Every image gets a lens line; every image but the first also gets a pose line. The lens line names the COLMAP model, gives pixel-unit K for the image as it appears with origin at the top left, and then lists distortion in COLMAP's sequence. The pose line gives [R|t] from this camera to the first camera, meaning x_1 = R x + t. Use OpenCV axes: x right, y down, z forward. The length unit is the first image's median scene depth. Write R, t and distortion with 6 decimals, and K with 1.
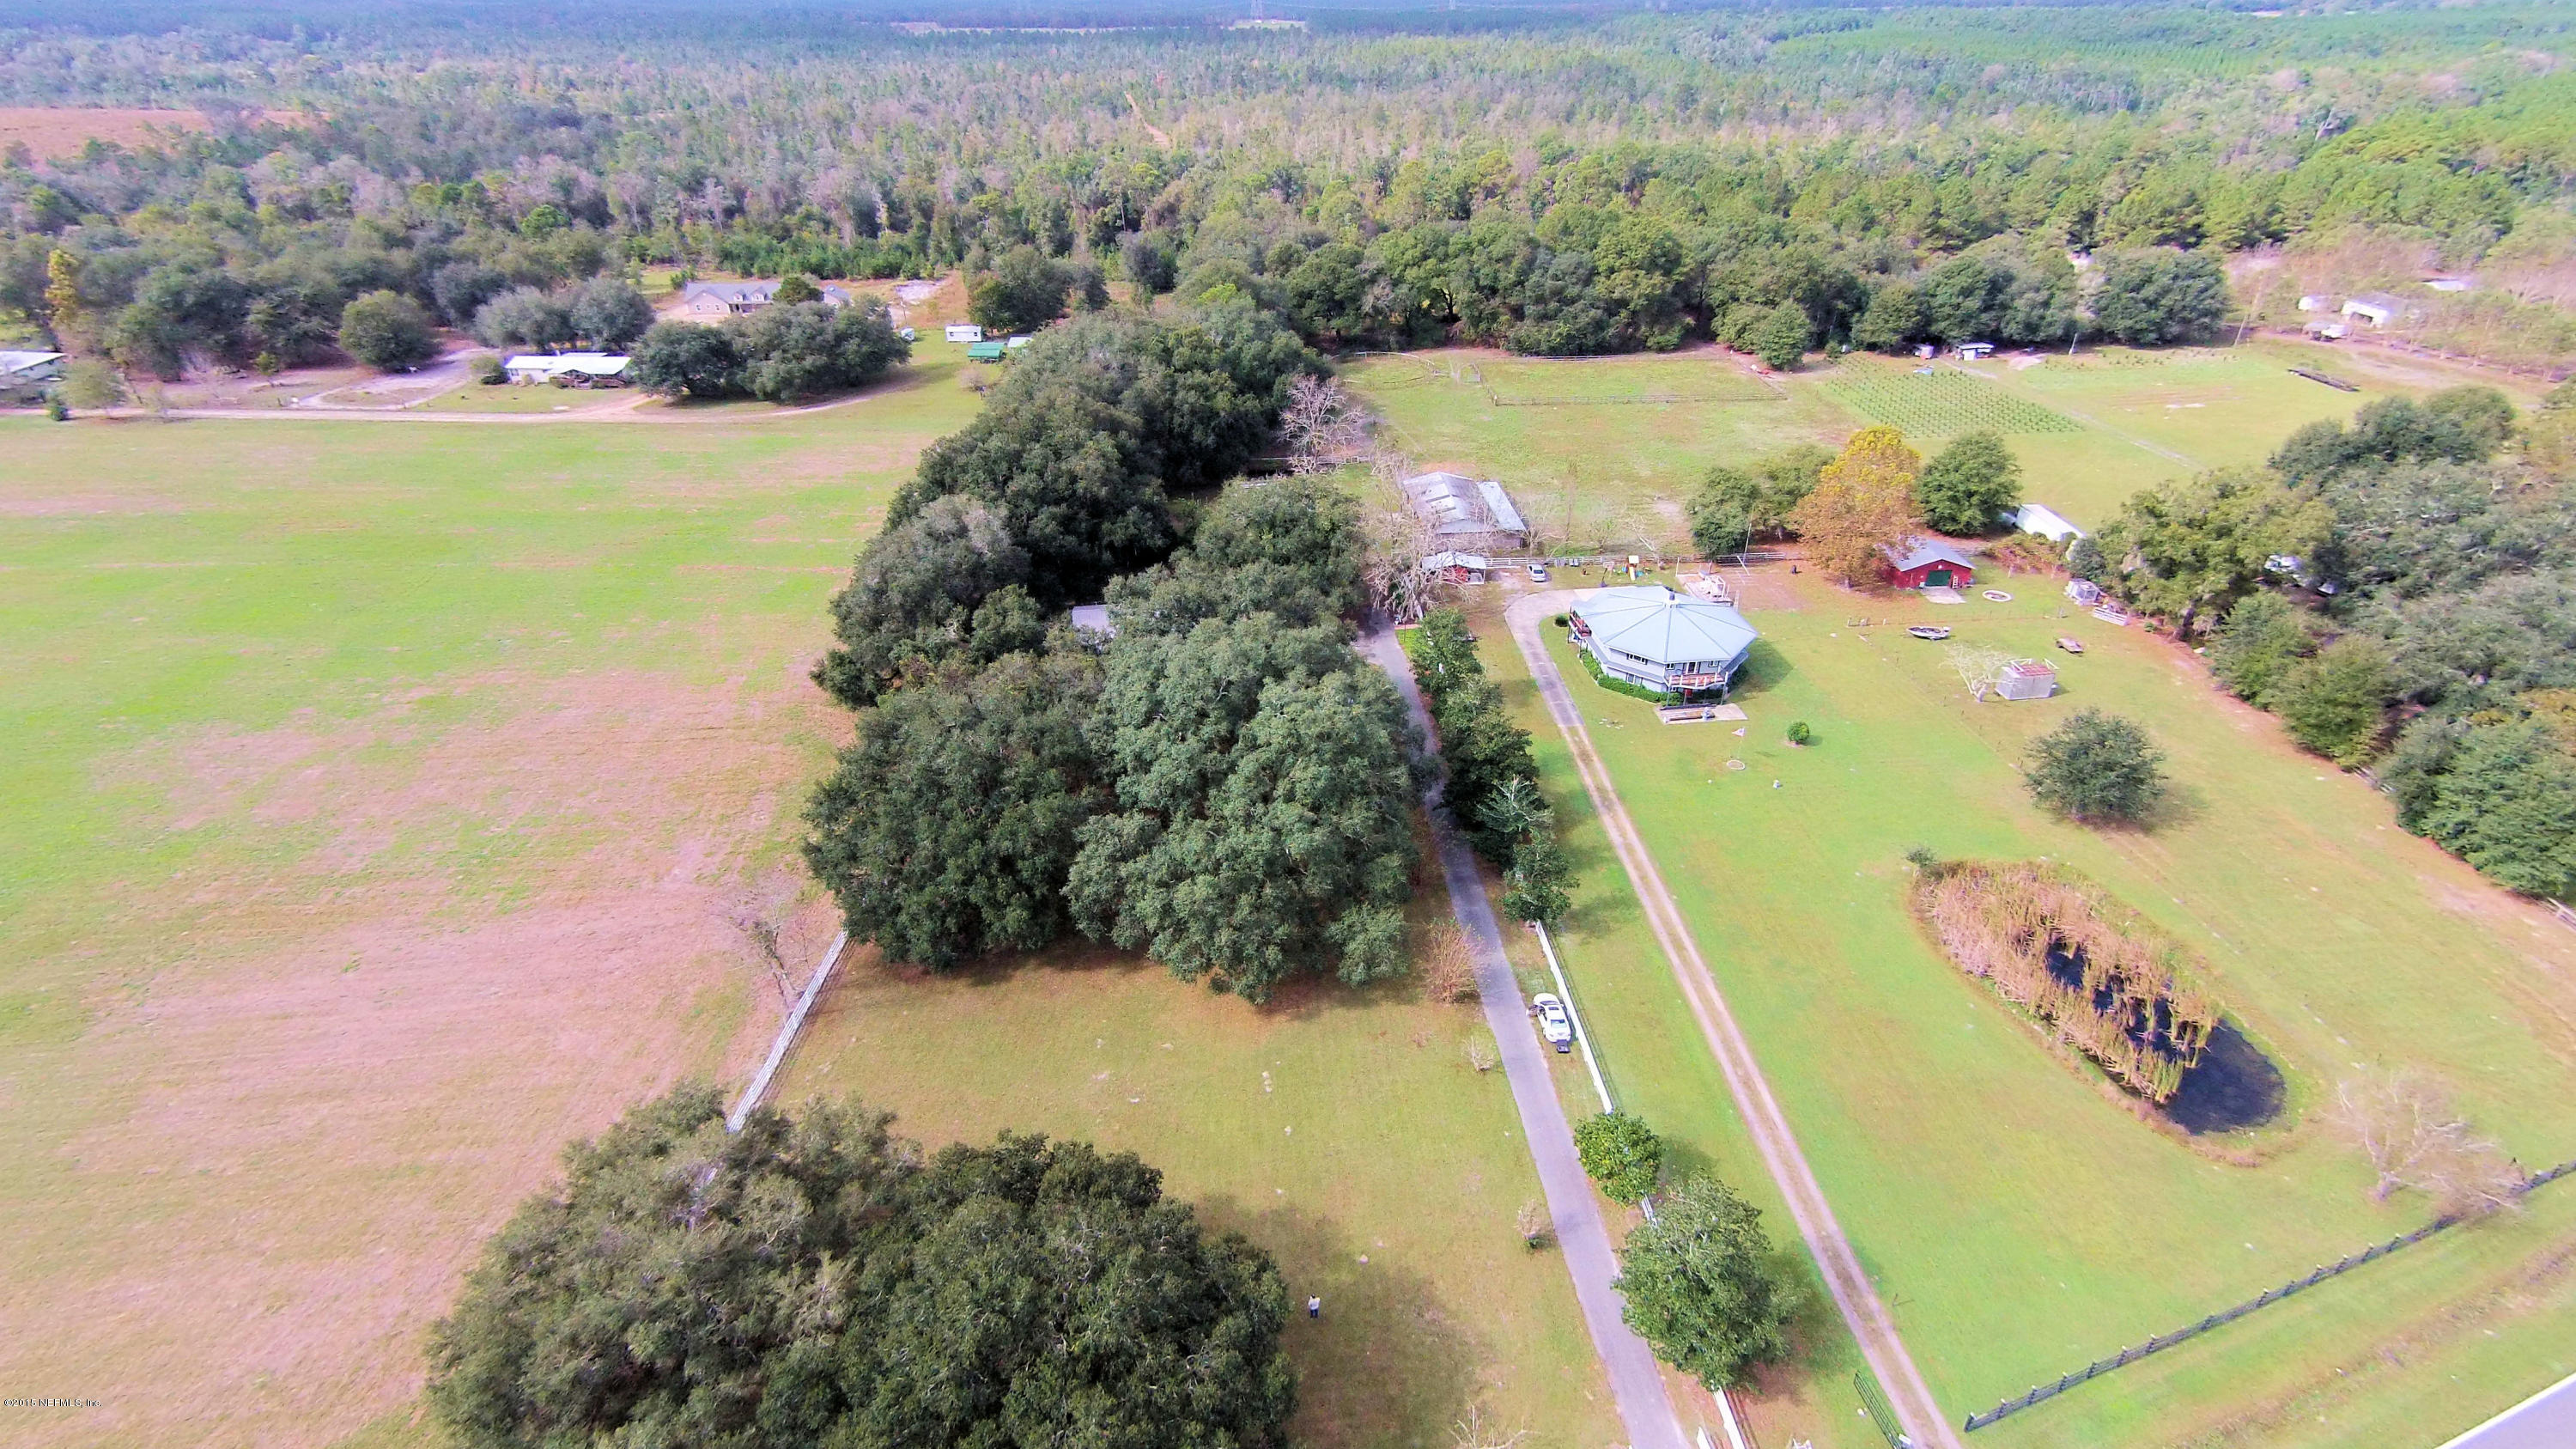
lens RADIAL K [[1260.8, 0, 1288.0], [0, 1260.8, 724.5], [0, 0, 1]] dist [0.031597, -0.001028]
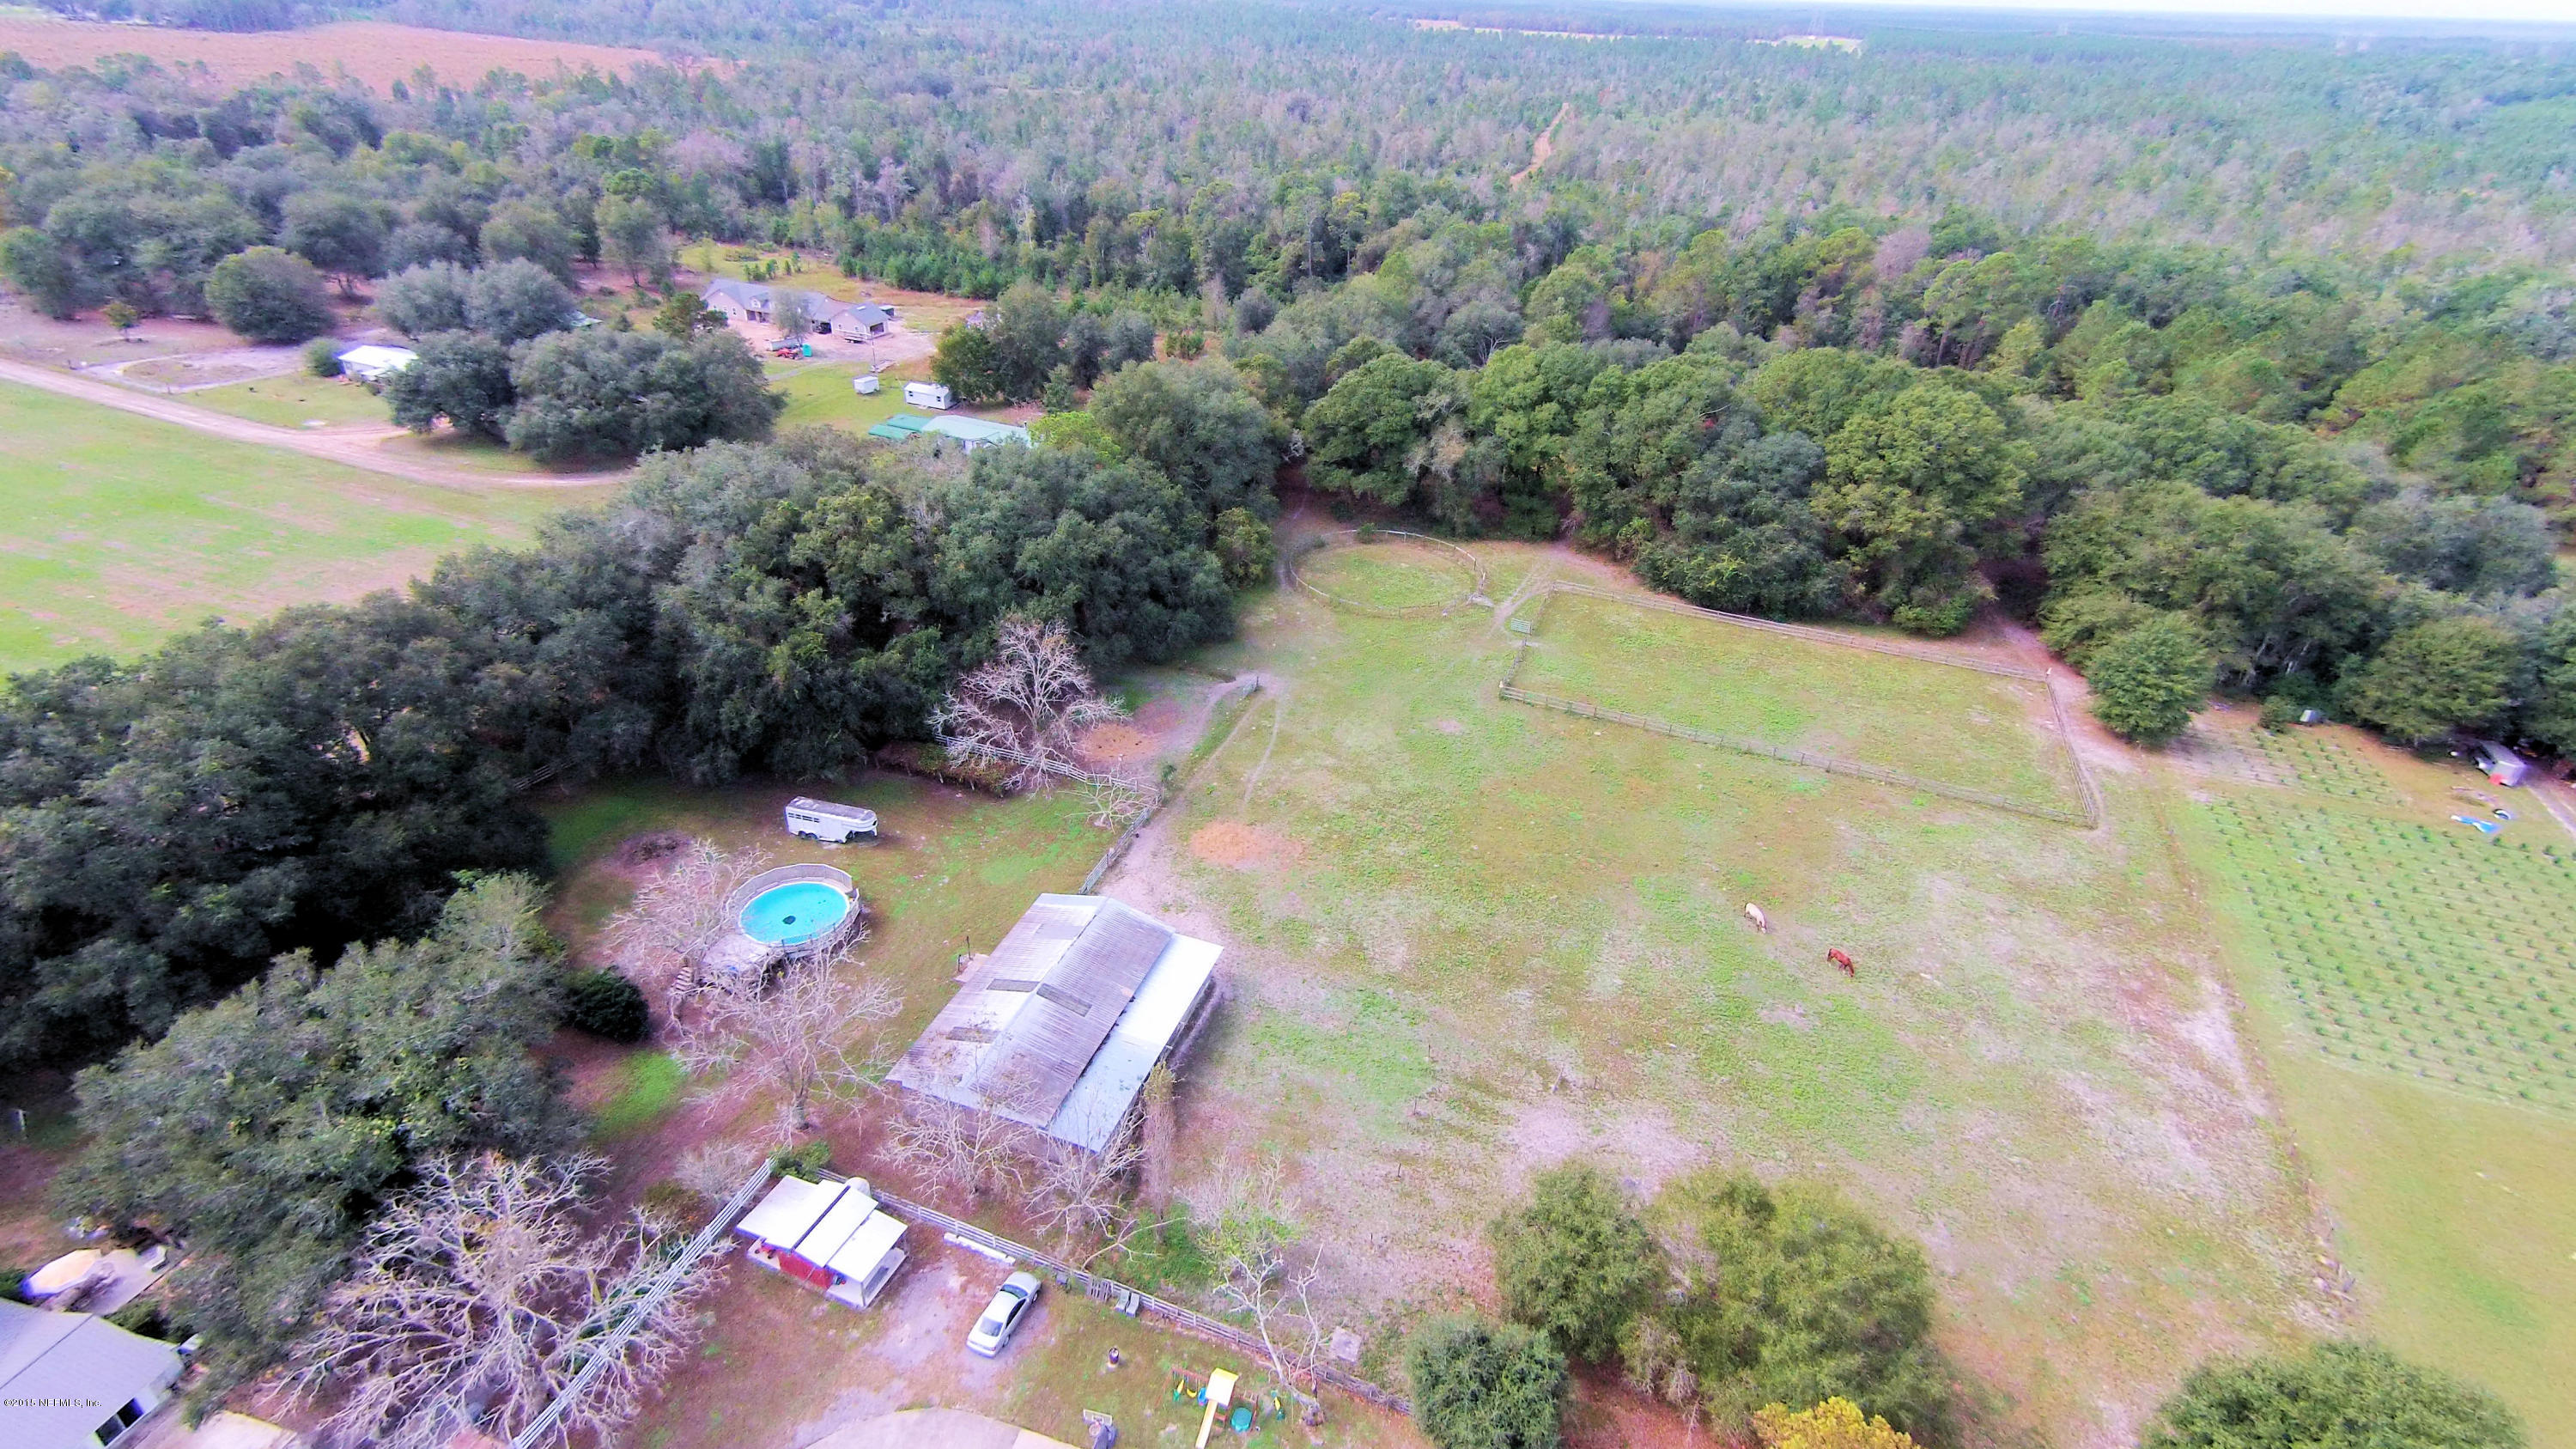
lens RADIAL K [[1281.9, 0, 1297.0], [0, 1281.9, 724.9], [0, 0, 1]] dist [0.058731, -0.013024]
pose [[0.926217, 0.236711, -0.293410, 0.336893], [-0.236358, 0.970954, 0.037208, -0.327432], [0.293695, 0.034887, 0.955262, 0.588253]]
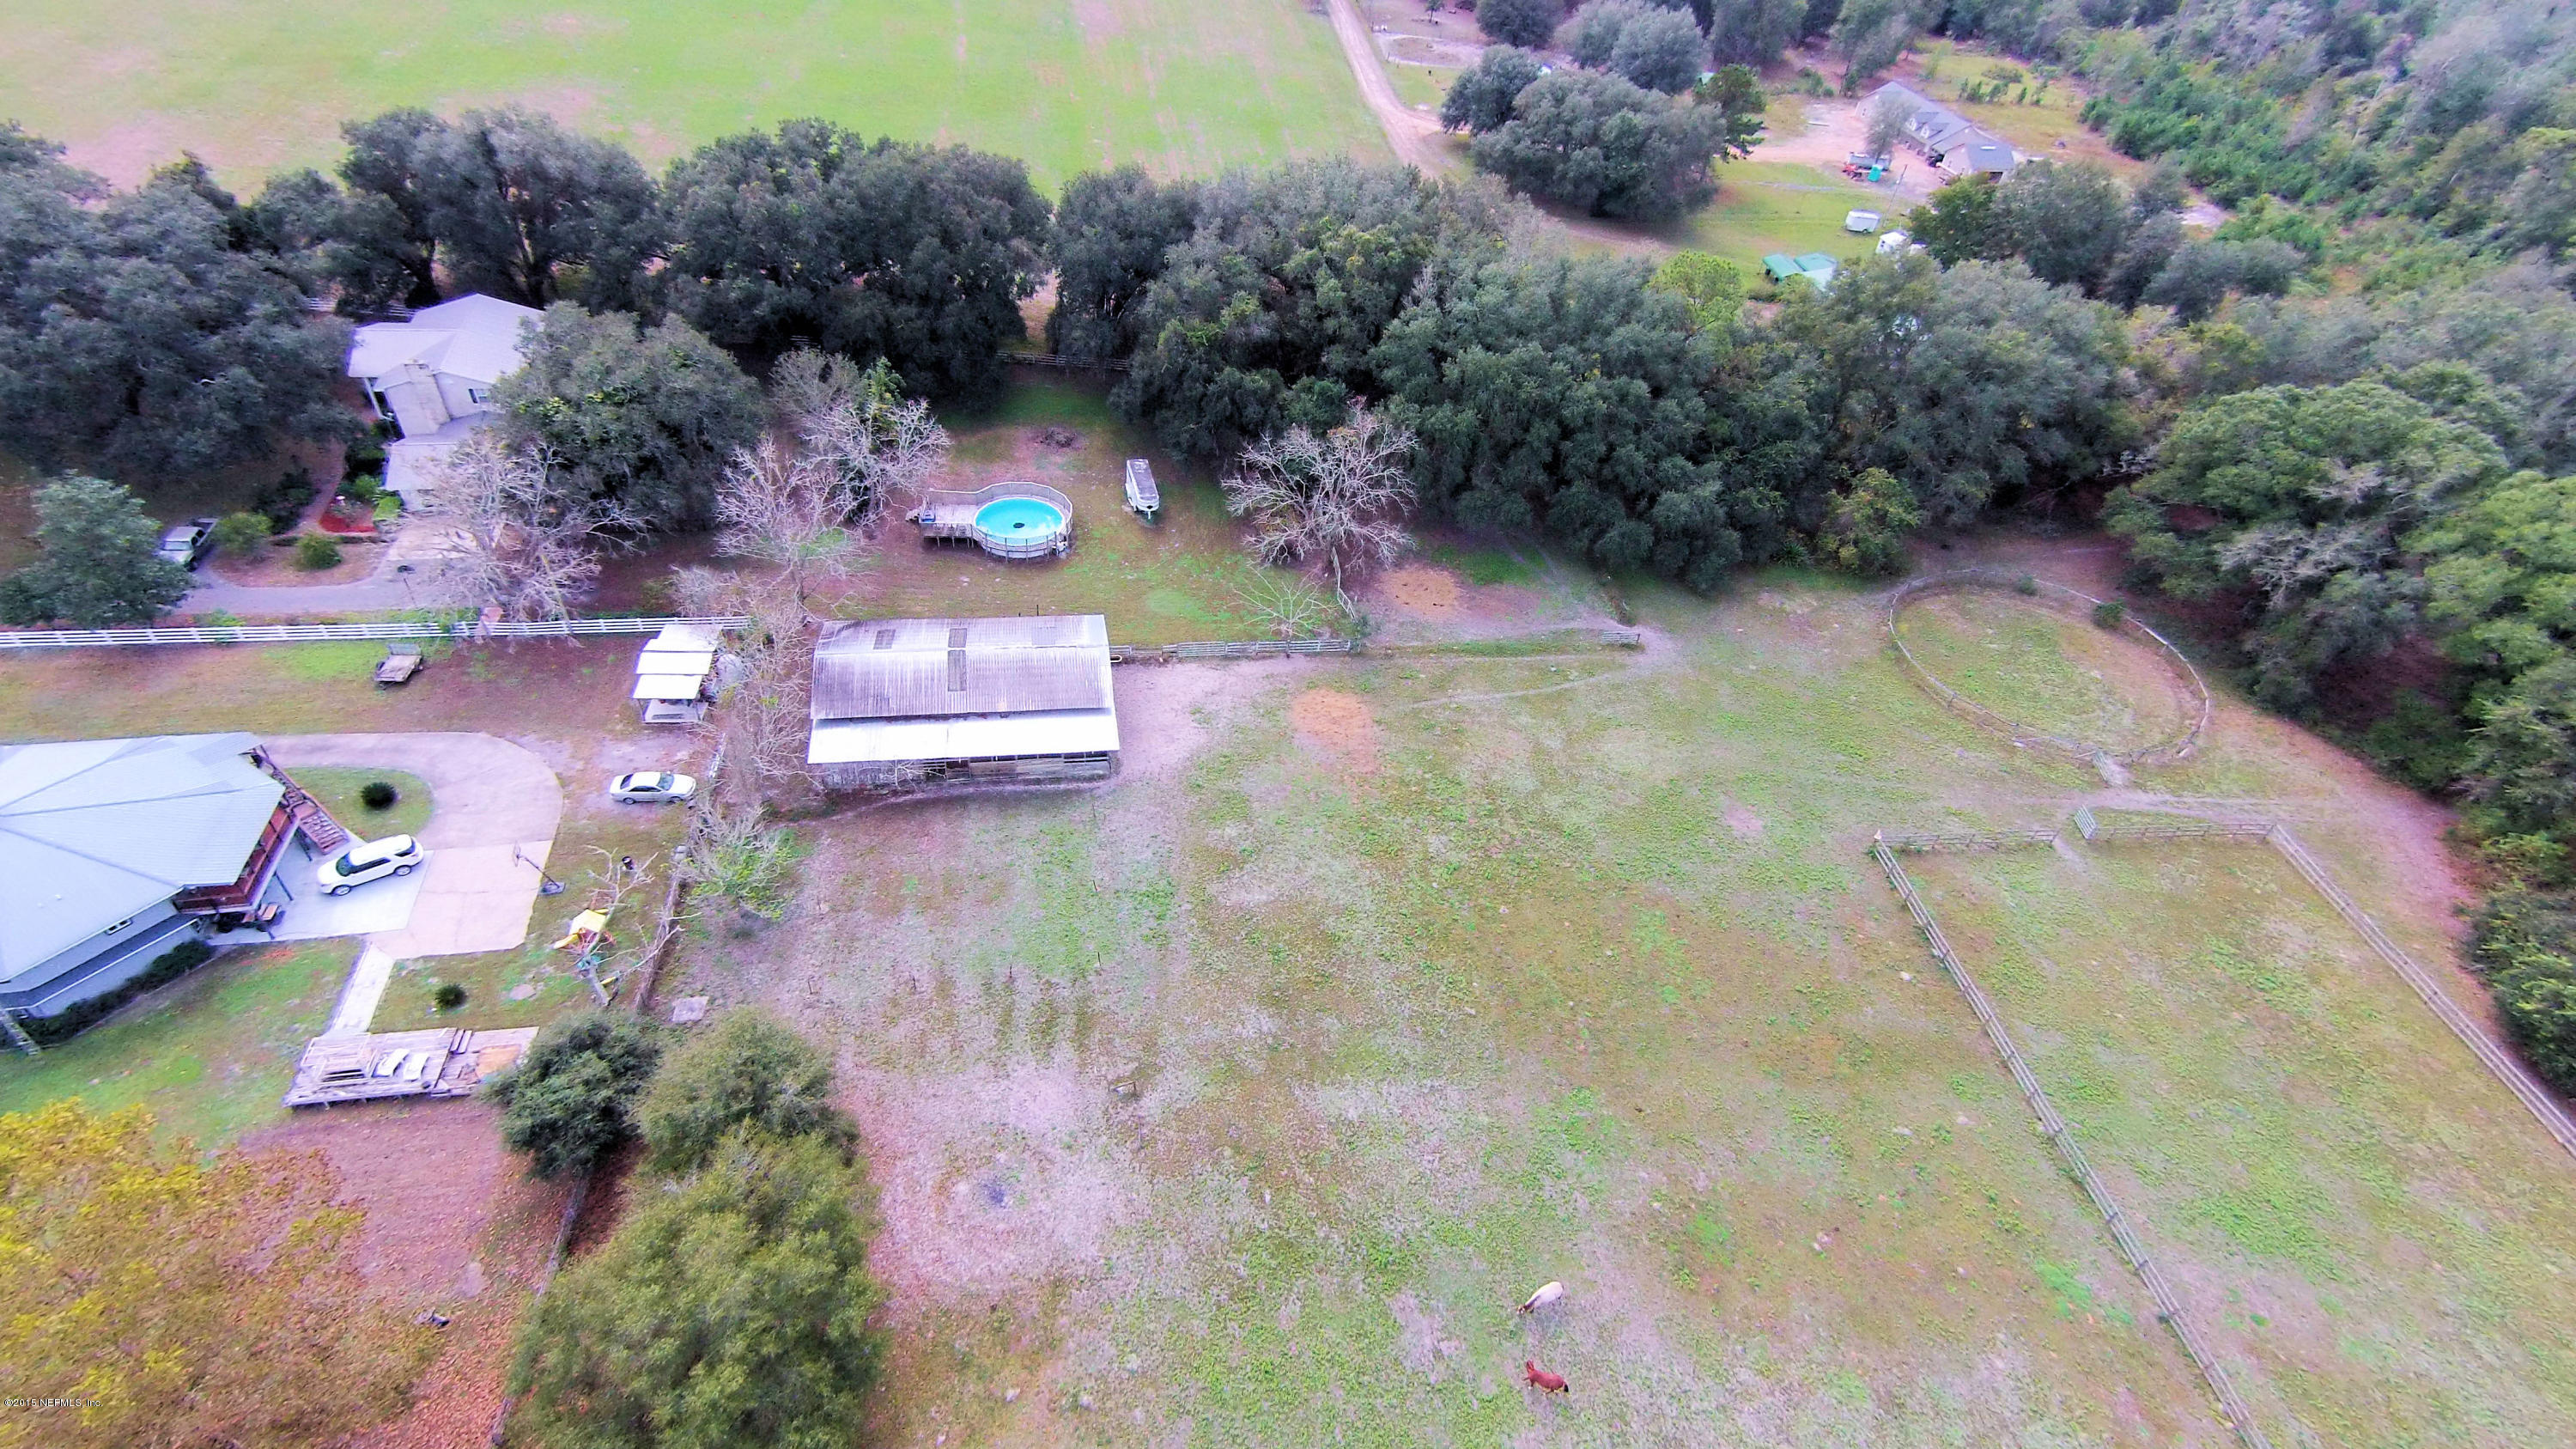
lens RADIAL K [[1281.9, 0, 1297.0], [0, 1281.9, 724.9], [0, 0, 1]] dist [0.058731, -0.013024]
pose [[0.108826, 0.663445, -0.740269, 0.544950], [-0.566256, 0.653432, 0.502375, -0.506237], [0.817013, 0.364510, 0.446790, 0.918993]]
